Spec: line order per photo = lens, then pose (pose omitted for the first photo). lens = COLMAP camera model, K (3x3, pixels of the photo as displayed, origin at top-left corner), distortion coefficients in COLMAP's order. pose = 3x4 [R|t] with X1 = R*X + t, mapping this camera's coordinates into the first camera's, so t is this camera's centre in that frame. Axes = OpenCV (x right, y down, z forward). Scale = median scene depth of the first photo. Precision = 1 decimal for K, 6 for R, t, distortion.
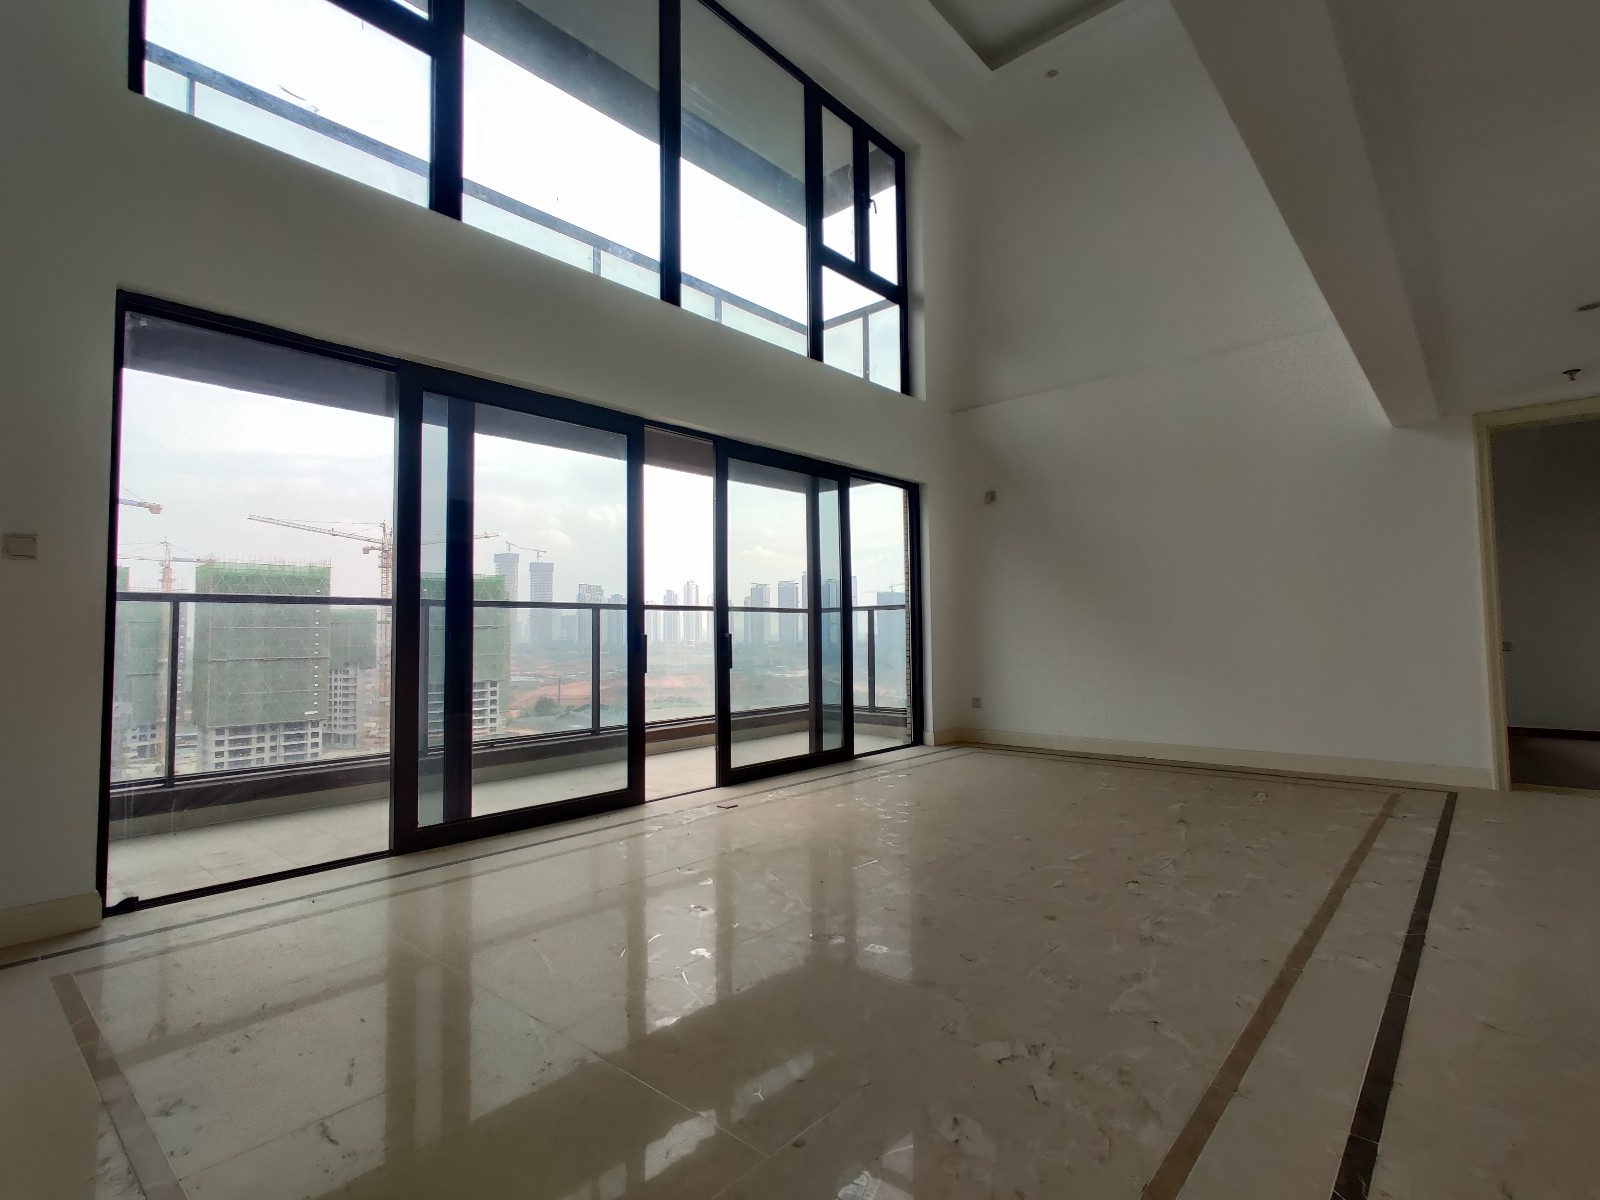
lens RADIAL K [[782.7, 0, 800.2], [0, 782.7, 598.6], [0, 0, 1]] dist [0.002403, -0.001027]
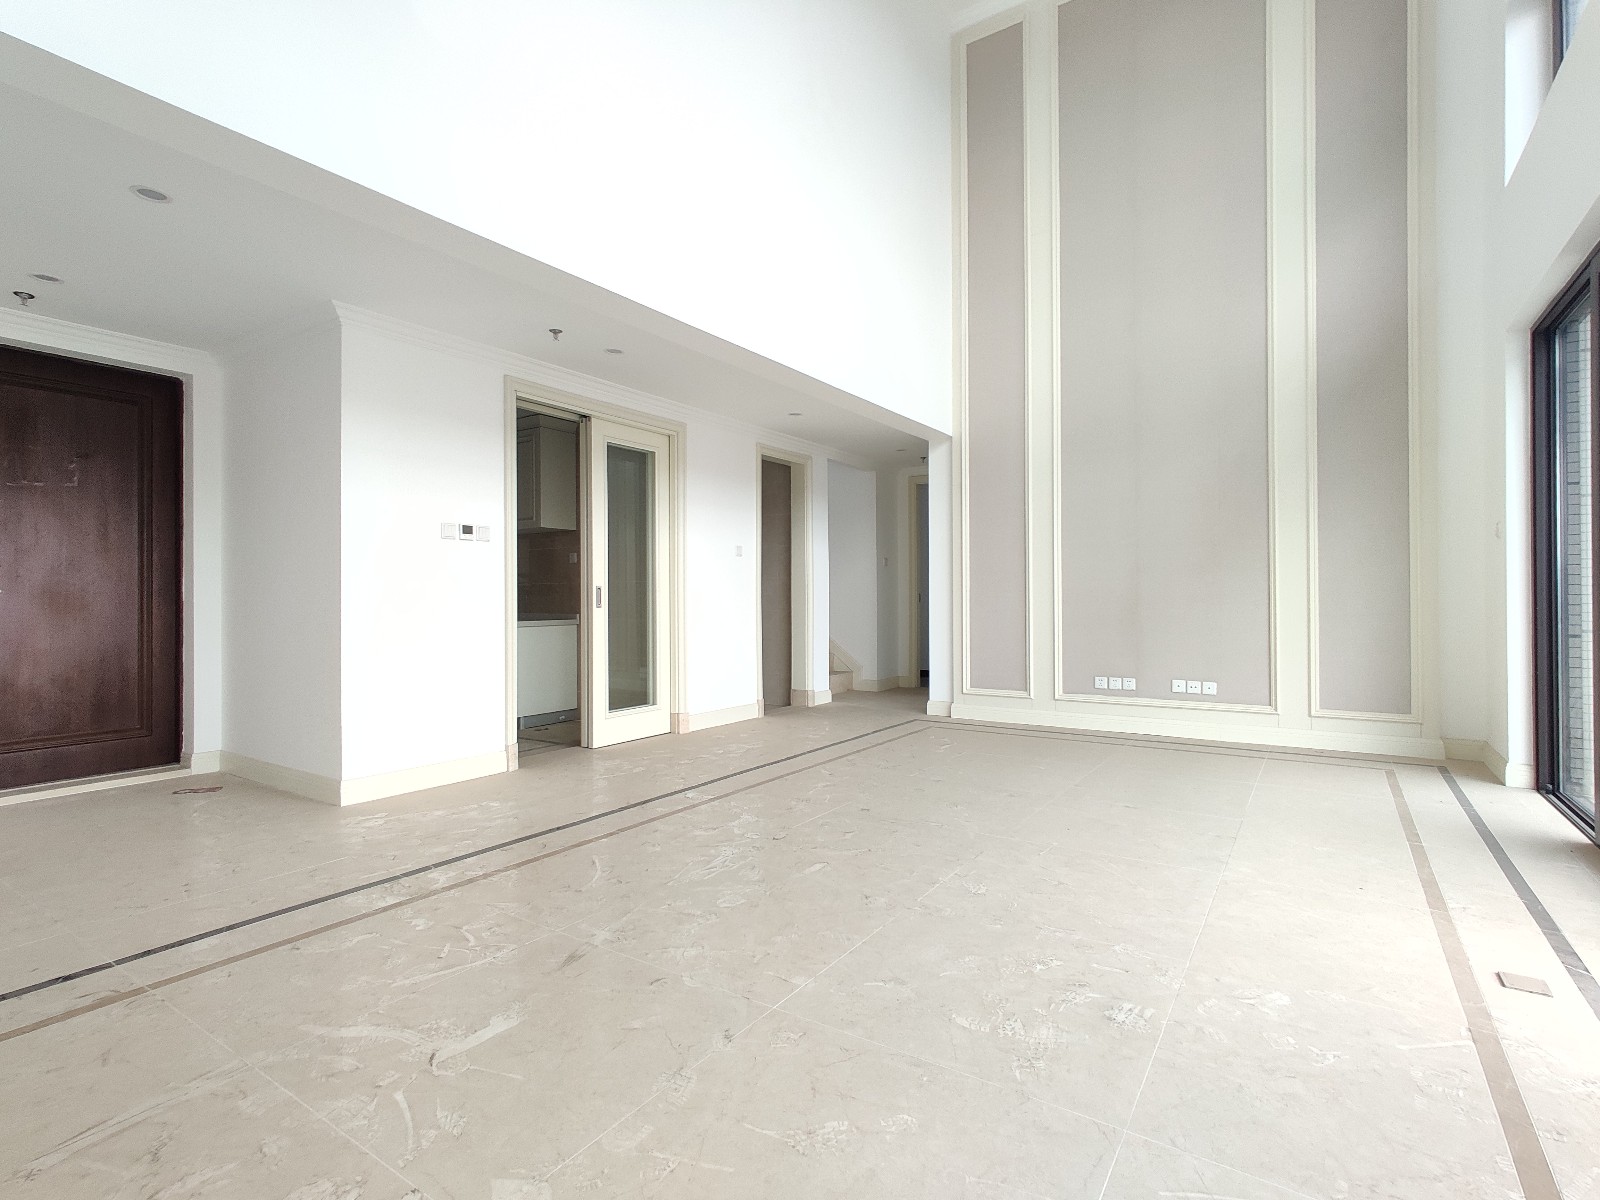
lens RADIAL K [[782.7, 0, 799.0], [0, 782.7, 597.3], [0, 0, 1]] dist [0.002403, -0.001027]
pose [[-0.990416, 0.013518, -0.137451, 0.506090], [0.020588, 0.998530, -0.050147, 0.090436], [0.136571, -0.052497, -0.989238, 1.933080]]
